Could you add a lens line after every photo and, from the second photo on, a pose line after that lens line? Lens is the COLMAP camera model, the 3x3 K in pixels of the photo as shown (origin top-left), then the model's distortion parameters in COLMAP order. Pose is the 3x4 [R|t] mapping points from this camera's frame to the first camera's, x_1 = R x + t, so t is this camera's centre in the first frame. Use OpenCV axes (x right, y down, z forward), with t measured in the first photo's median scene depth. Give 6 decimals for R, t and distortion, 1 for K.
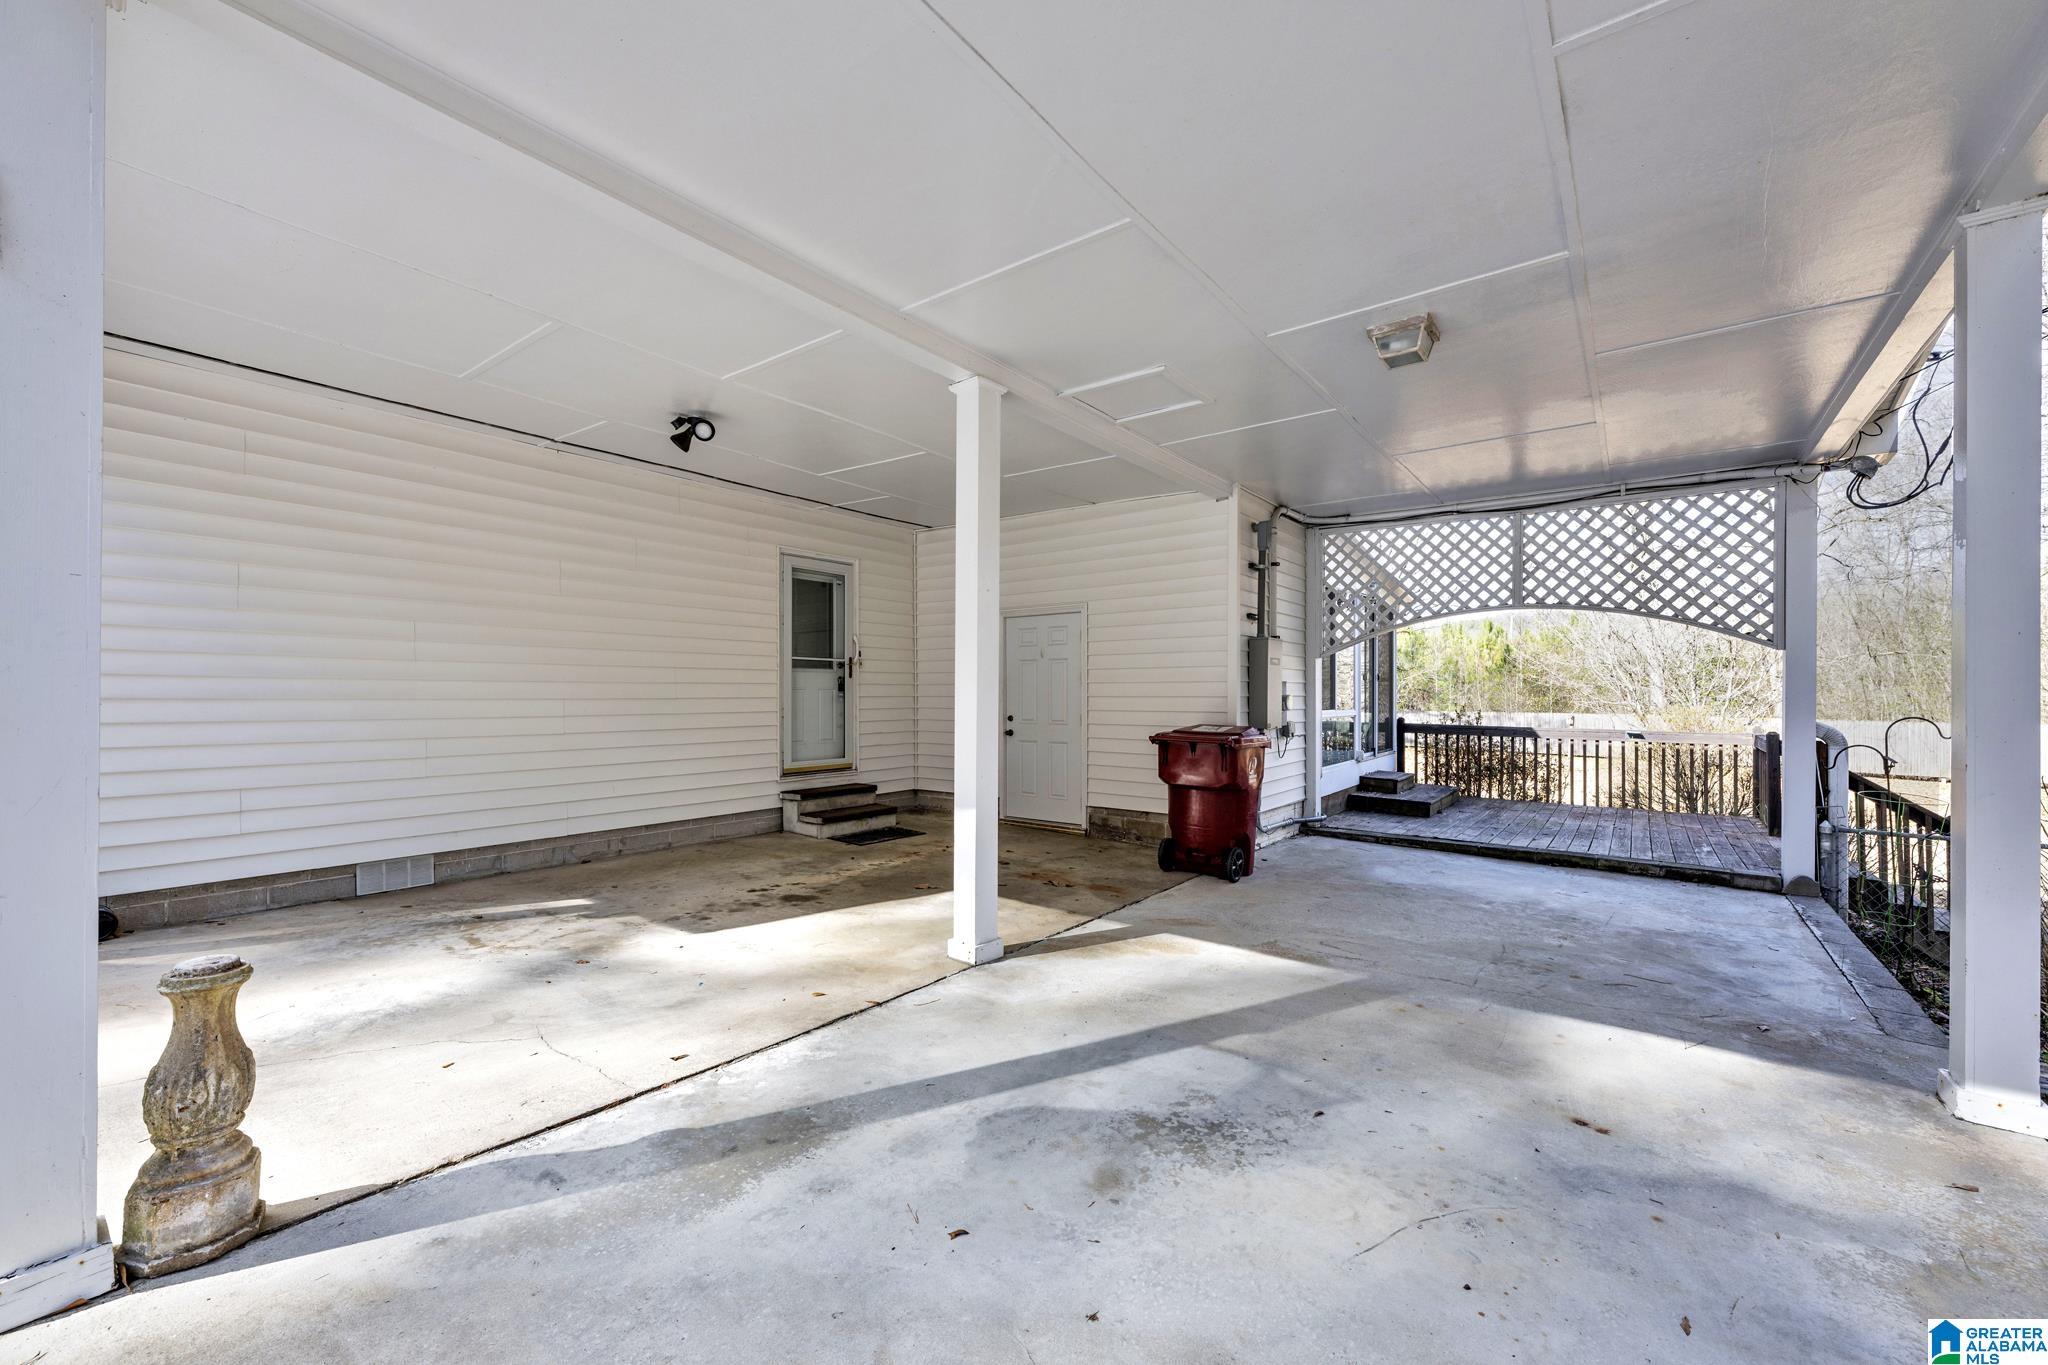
lens RADIAL K [[815.7, 0, 1024.0], [0, 815.7, 682.5], [0, 0, 1]] dist [0.000025, 0.000022]
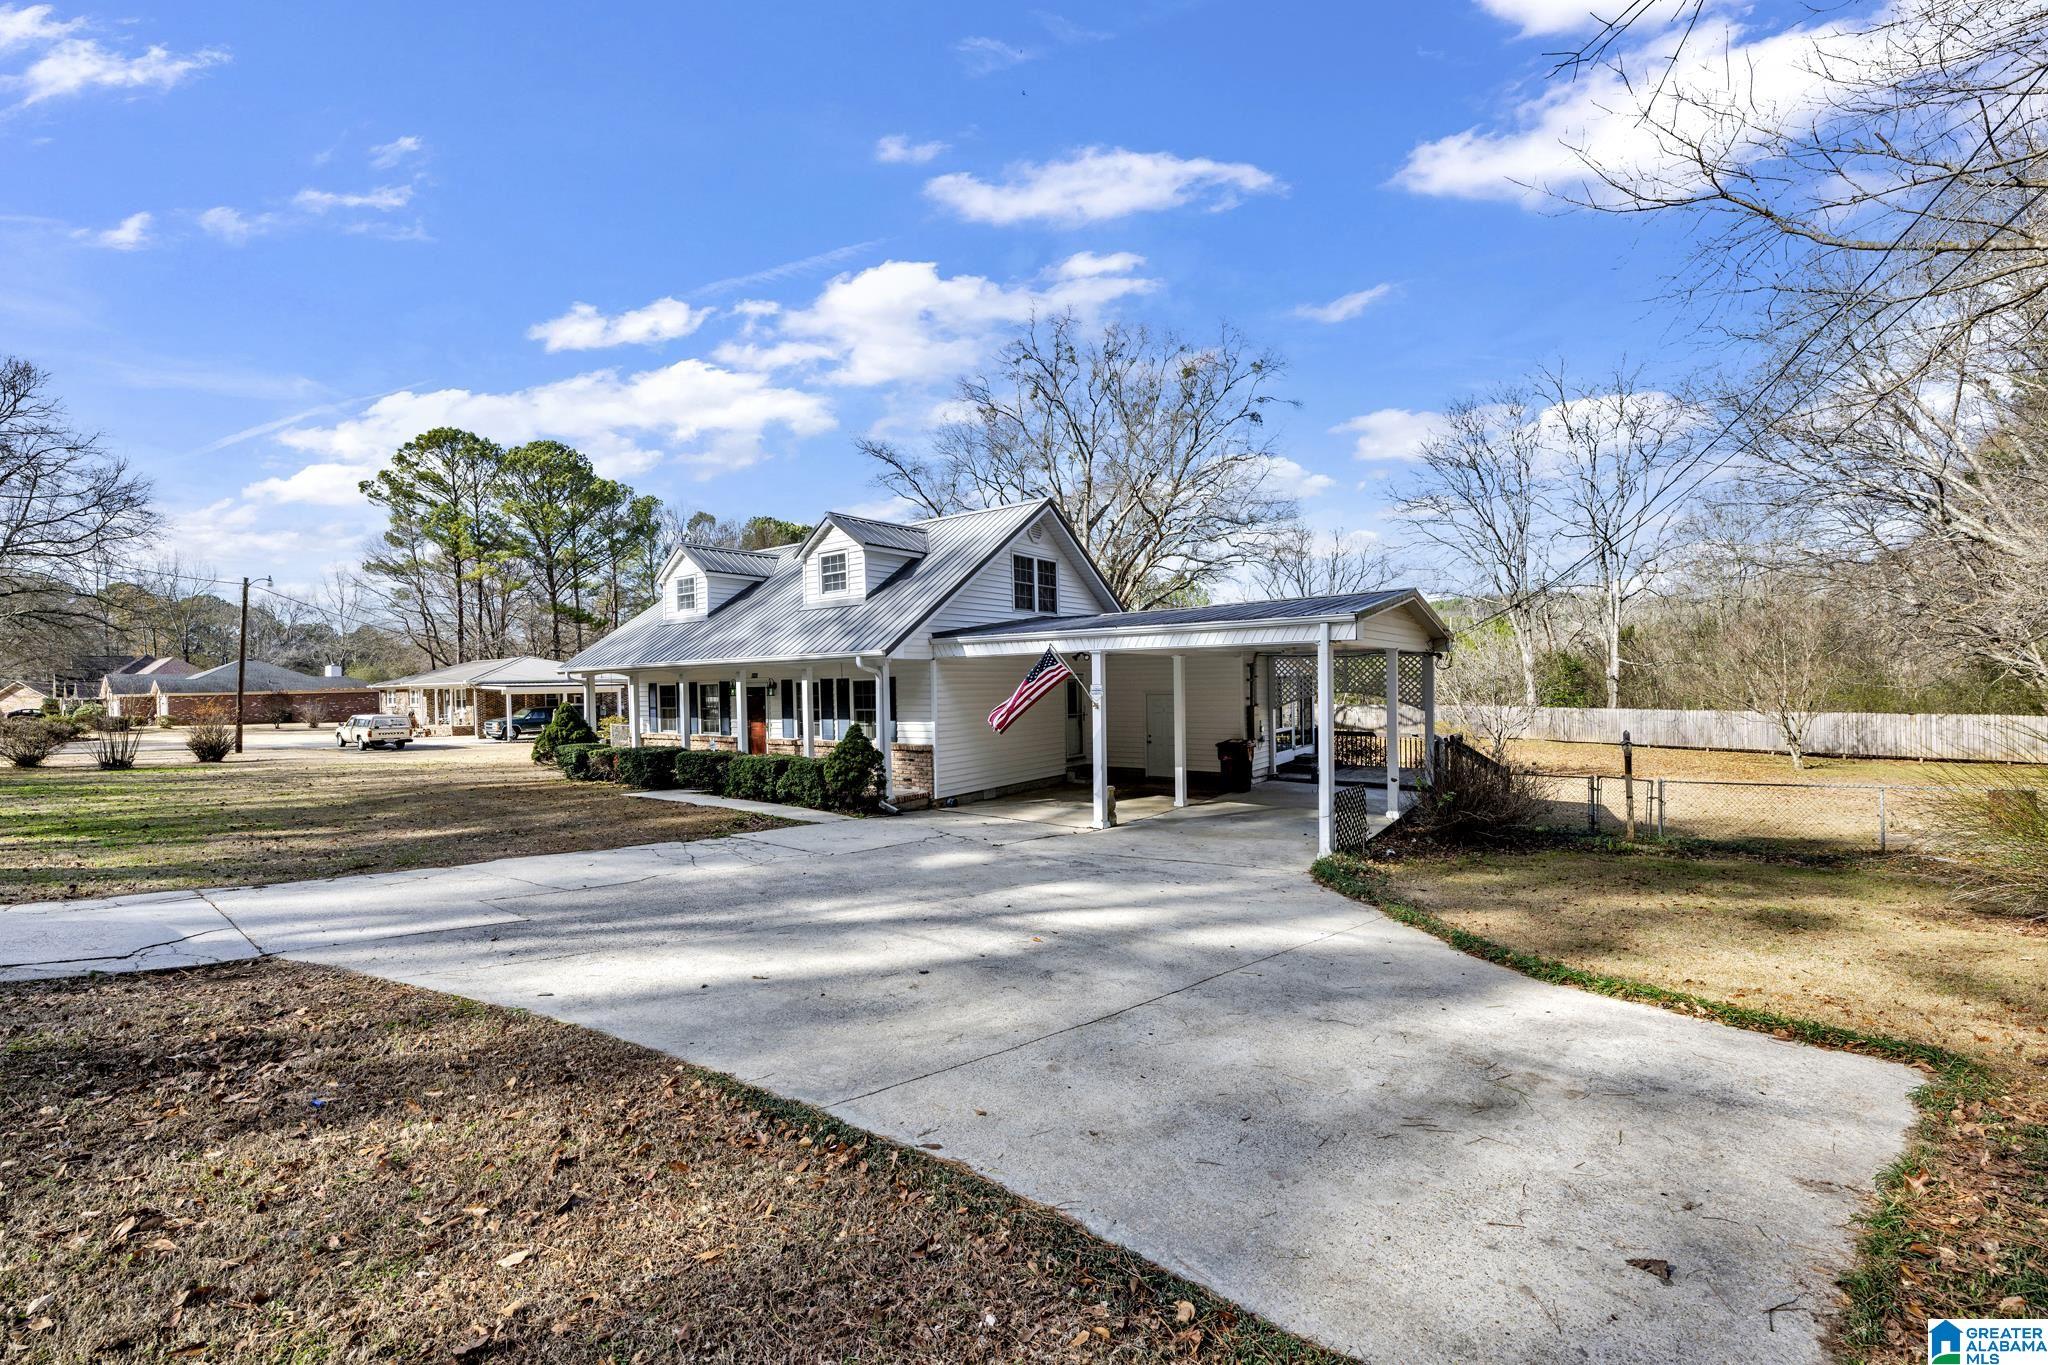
lens RADIAL K [[815.7, 0, 1024.0], [0, 815.7, 682.5], [0, 0, 1]] dist [0.000025, 0.000022]
pose [[0.999191, -0.023642, 0.032521, -0.511446], [0.023149, 0.999613, 0.015455, -0.178226], [-0.032873, -0.014689, 0.999352, -1.557591]]
